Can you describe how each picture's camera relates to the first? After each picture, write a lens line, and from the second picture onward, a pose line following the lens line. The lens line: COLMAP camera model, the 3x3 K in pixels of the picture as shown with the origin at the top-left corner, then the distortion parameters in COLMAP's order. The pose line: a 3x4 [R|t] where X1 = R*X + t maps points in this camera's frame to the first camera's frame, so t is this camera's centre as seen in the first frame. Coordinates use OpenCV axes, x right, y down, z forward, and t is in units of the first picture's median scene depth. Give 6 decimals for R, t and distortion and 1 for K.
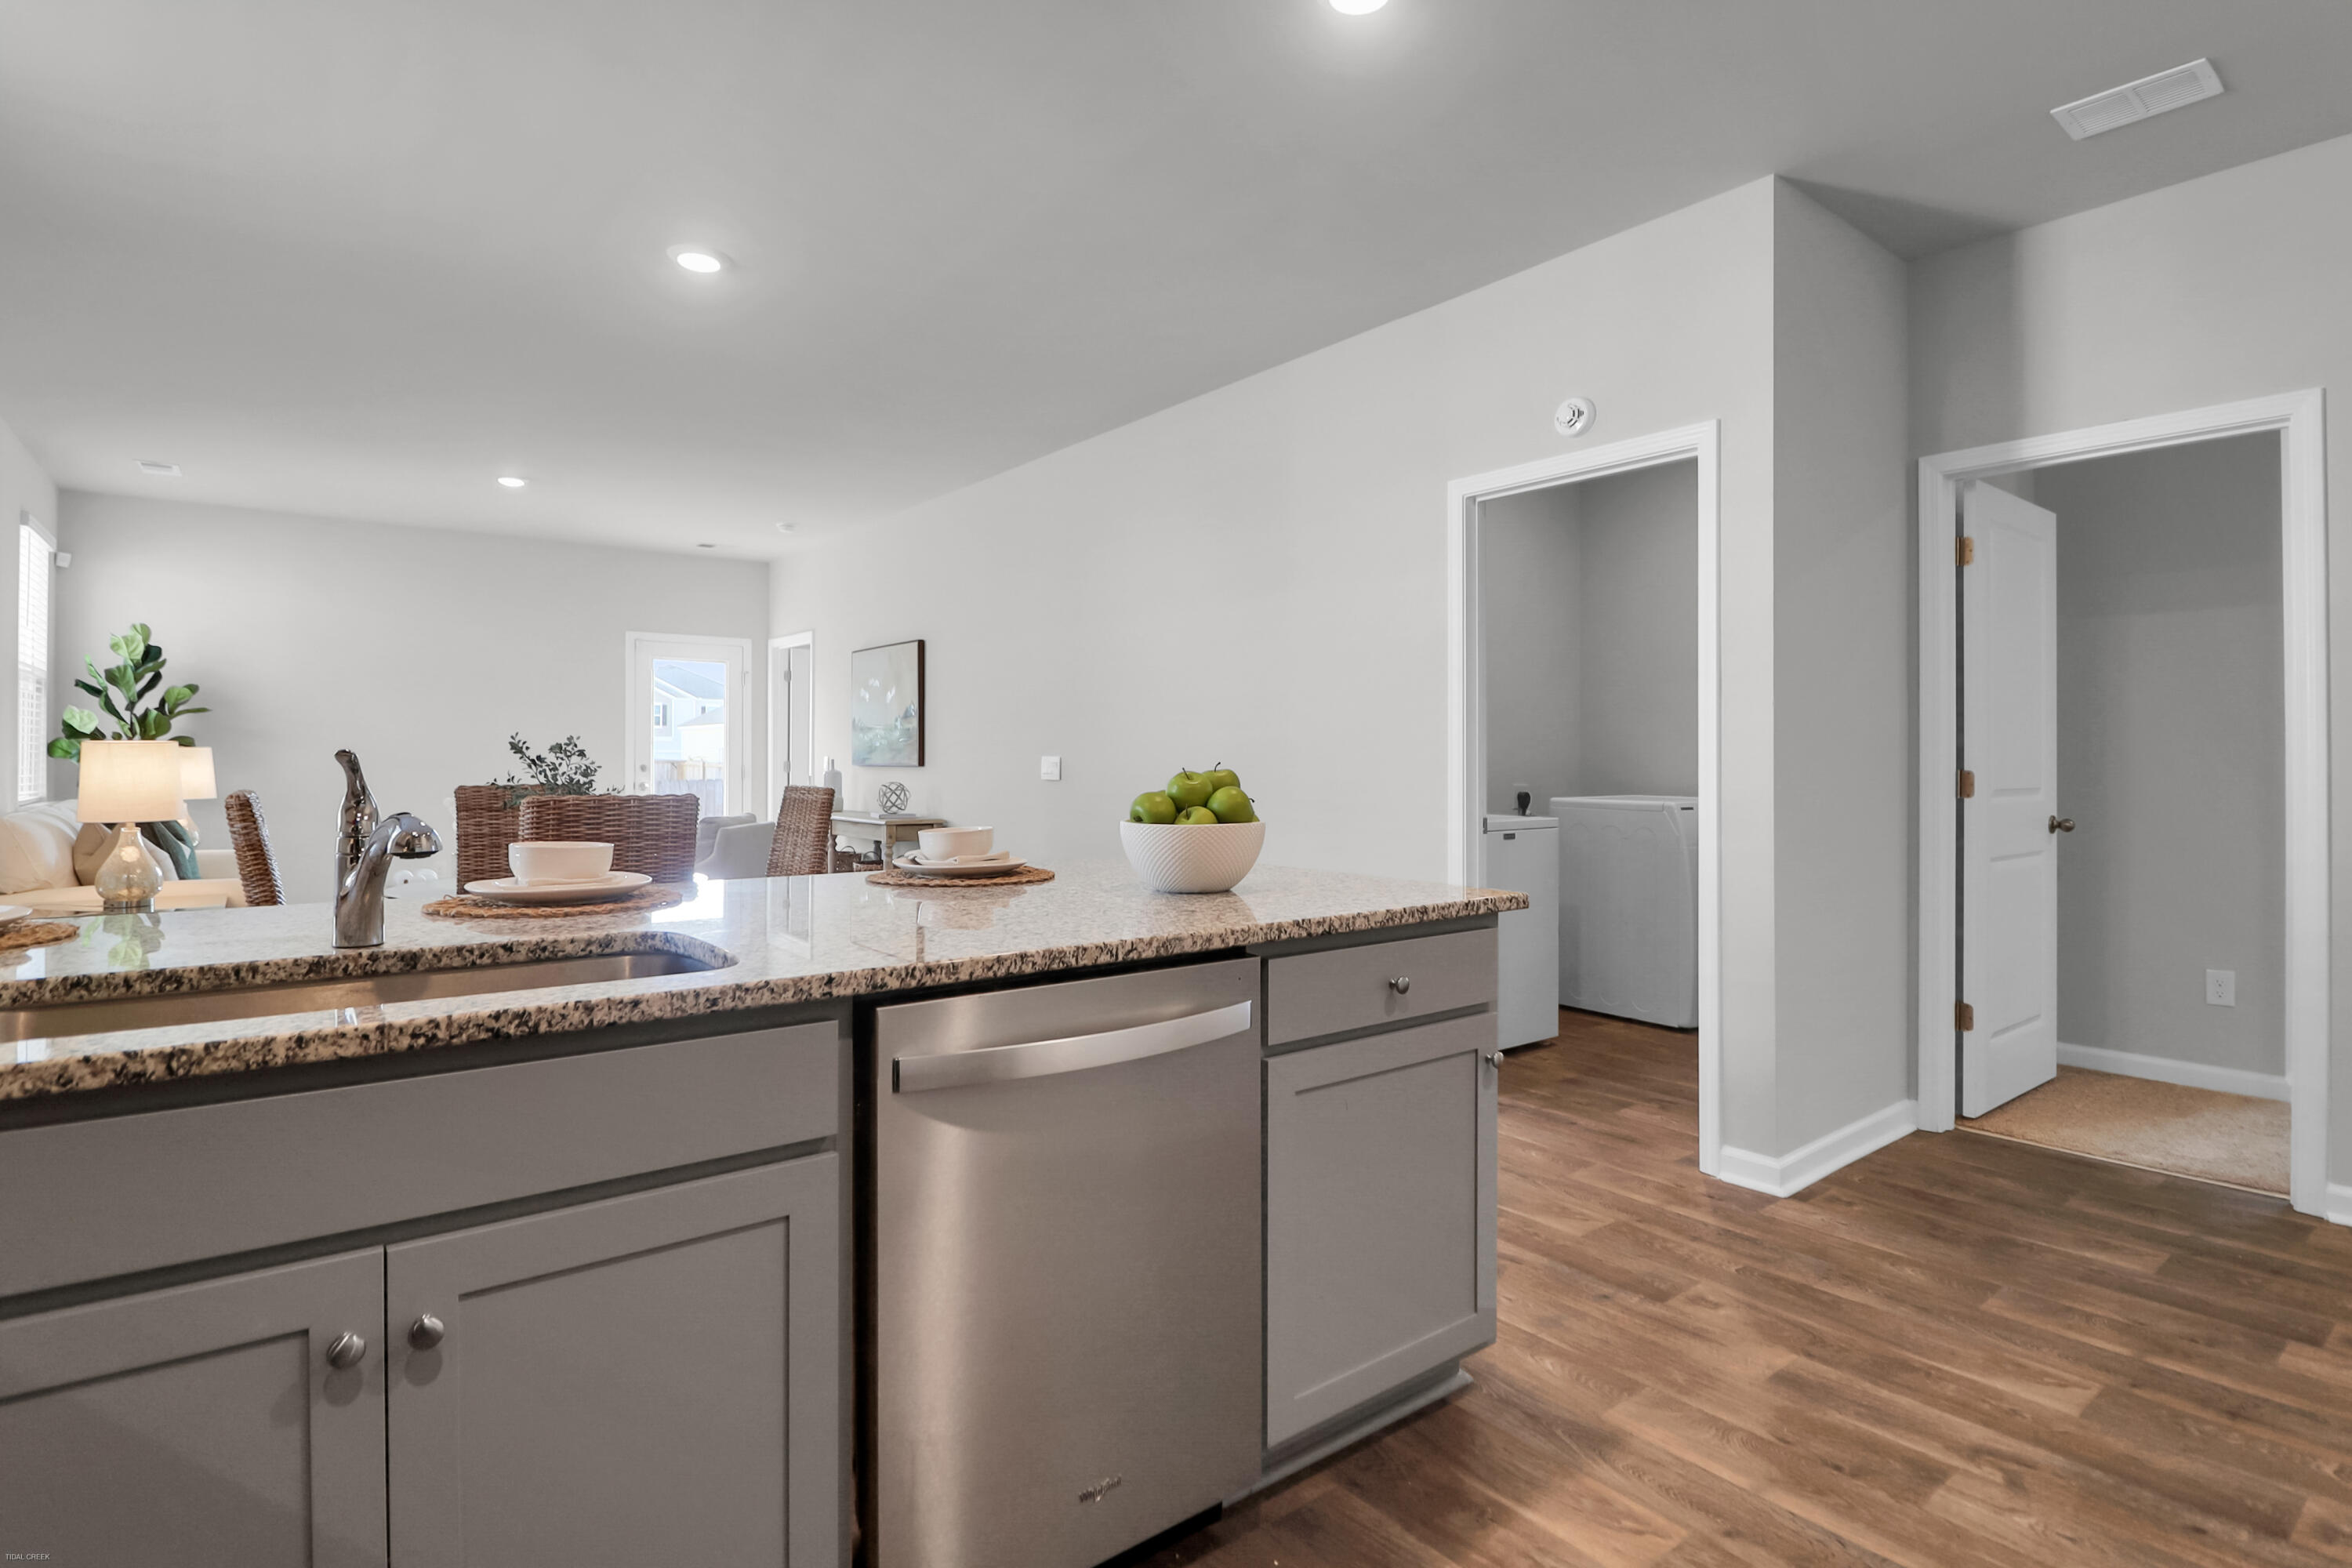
lens RADIAL K [[1161.0, 0, 1181.0], [0, 1161.0, 760.7], [0, 0, 1]] dist [0.001169, -0.013435]
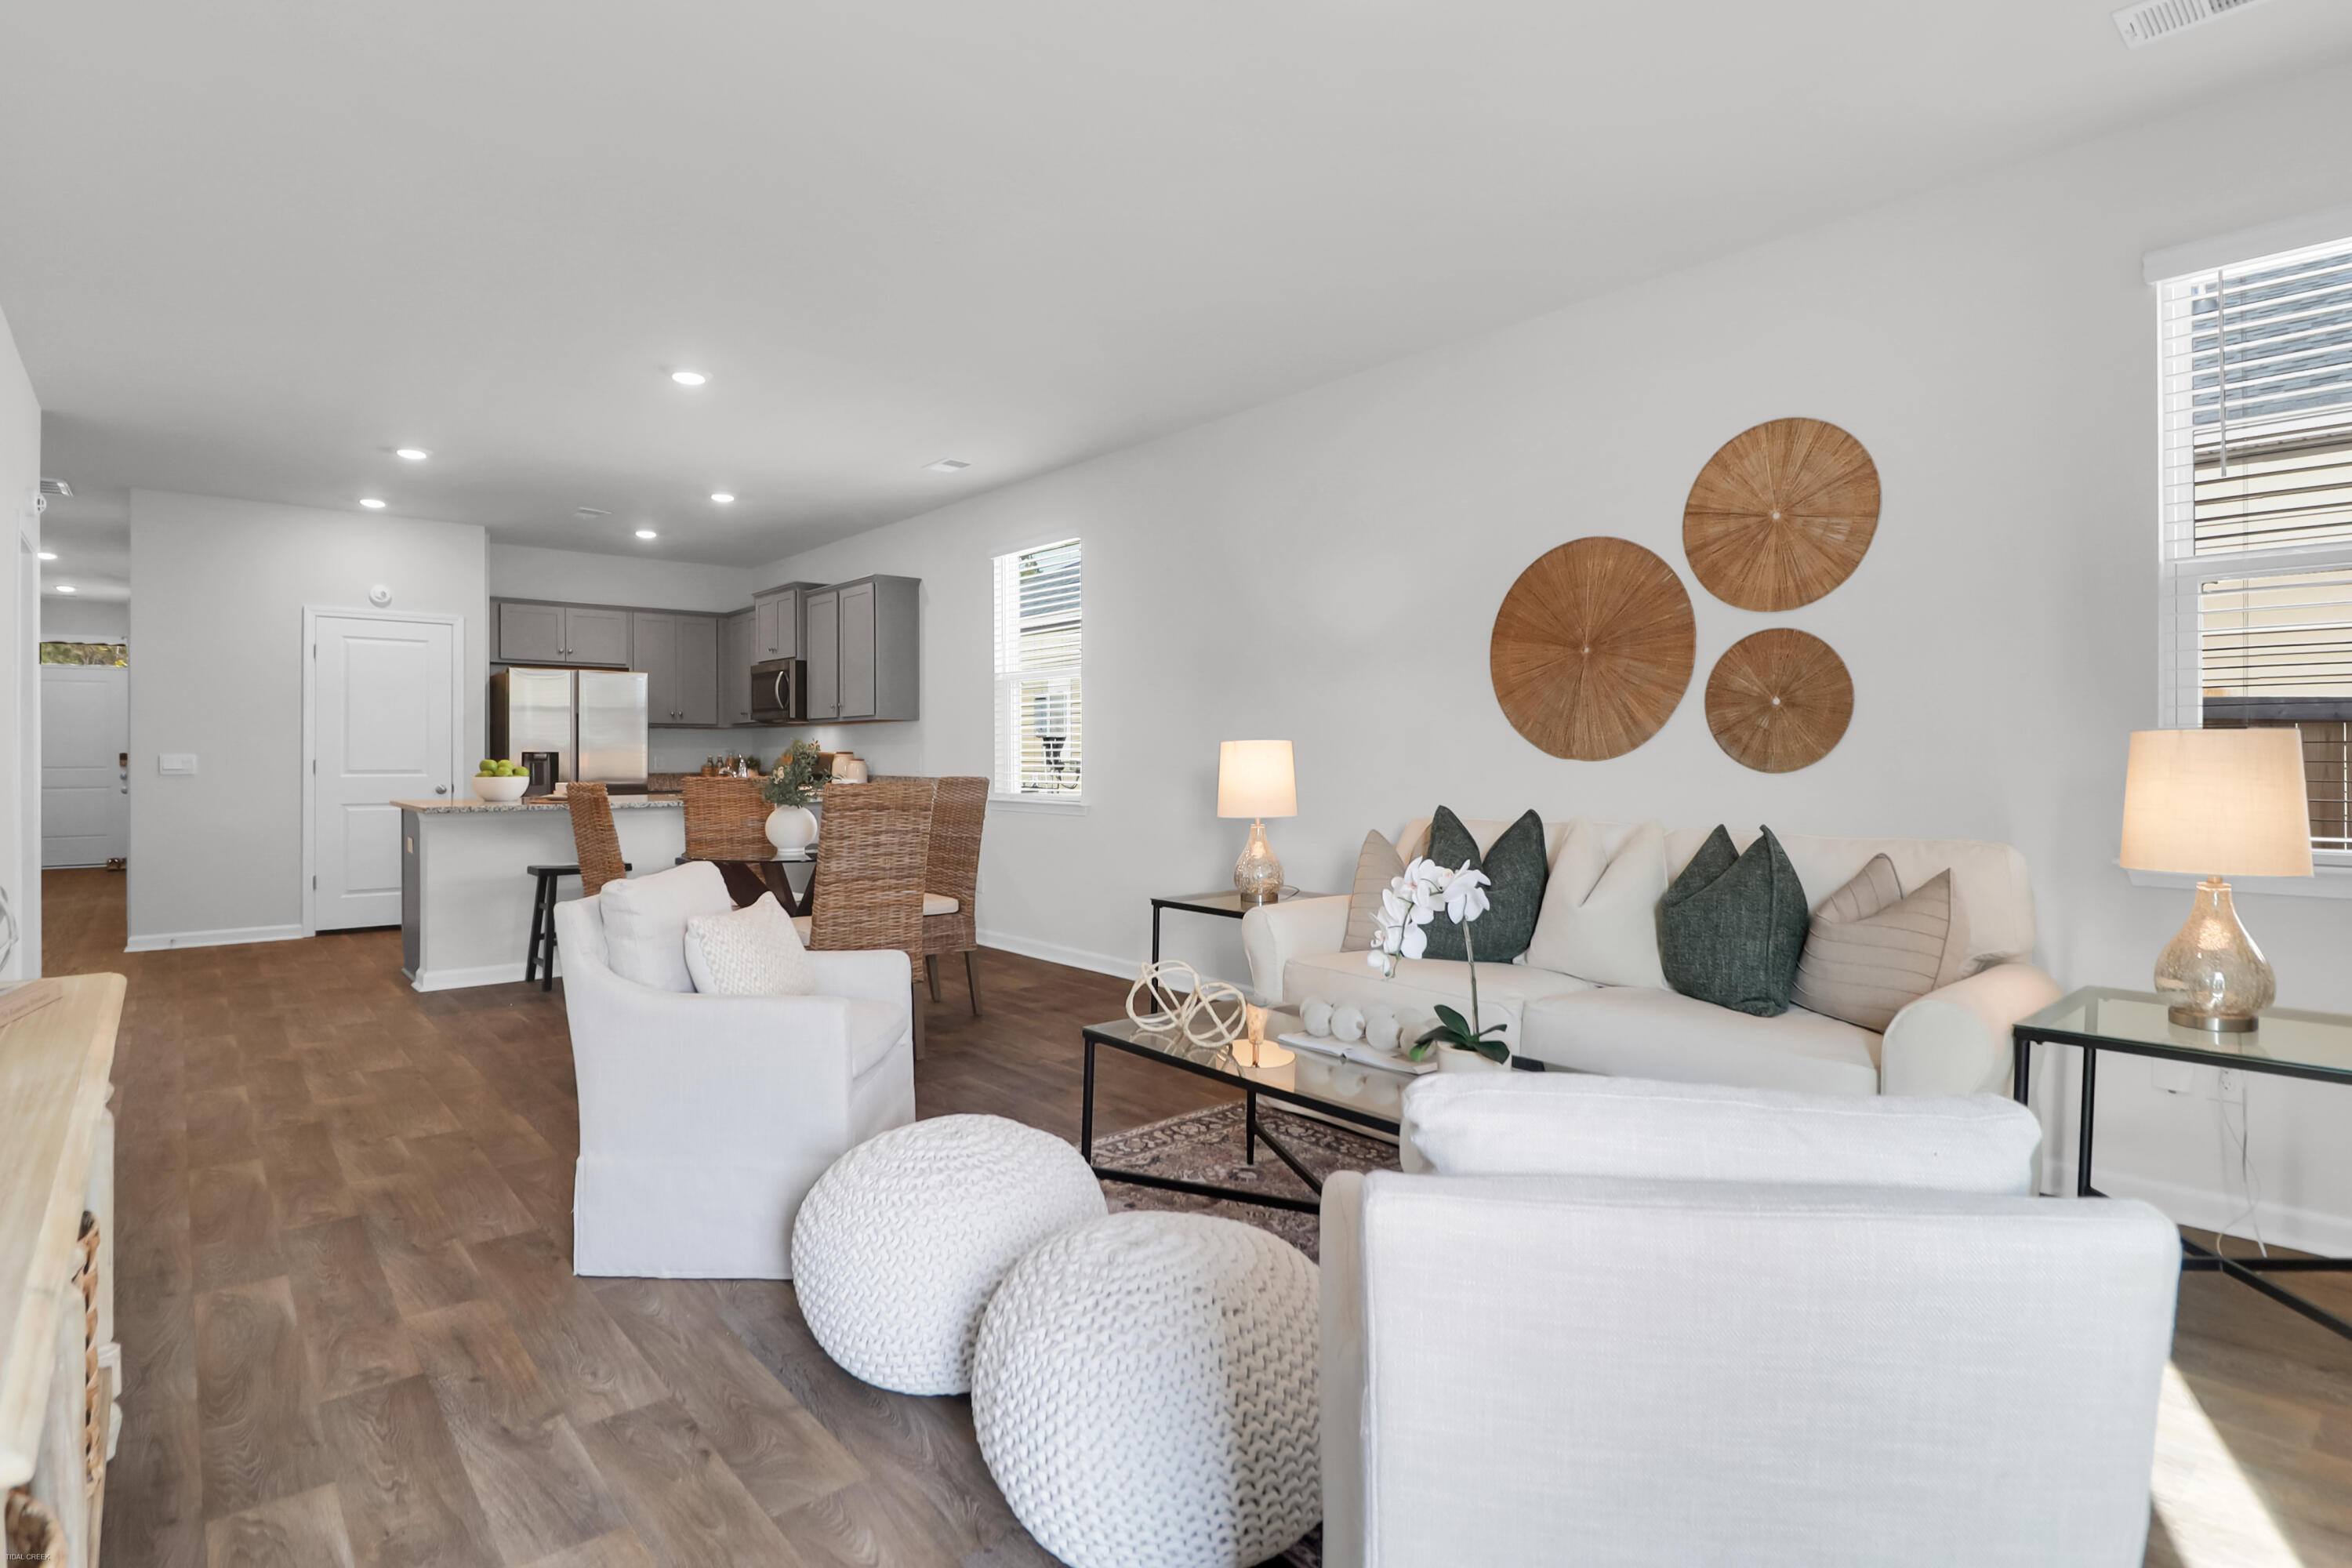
lens RADIAL K [[1161.0, 0, 1181.0], [0, 1161.0, 760.7], [0, 0, 1]] dist [0.001169, -0.013435]
pose [[-0.999041, -0.002620, -0.043700, -0.500594], [-0.002989, 0.999960, 0.008389, -0.004220], [0.043676, 0.008511, -0.999009, 1.278140]]
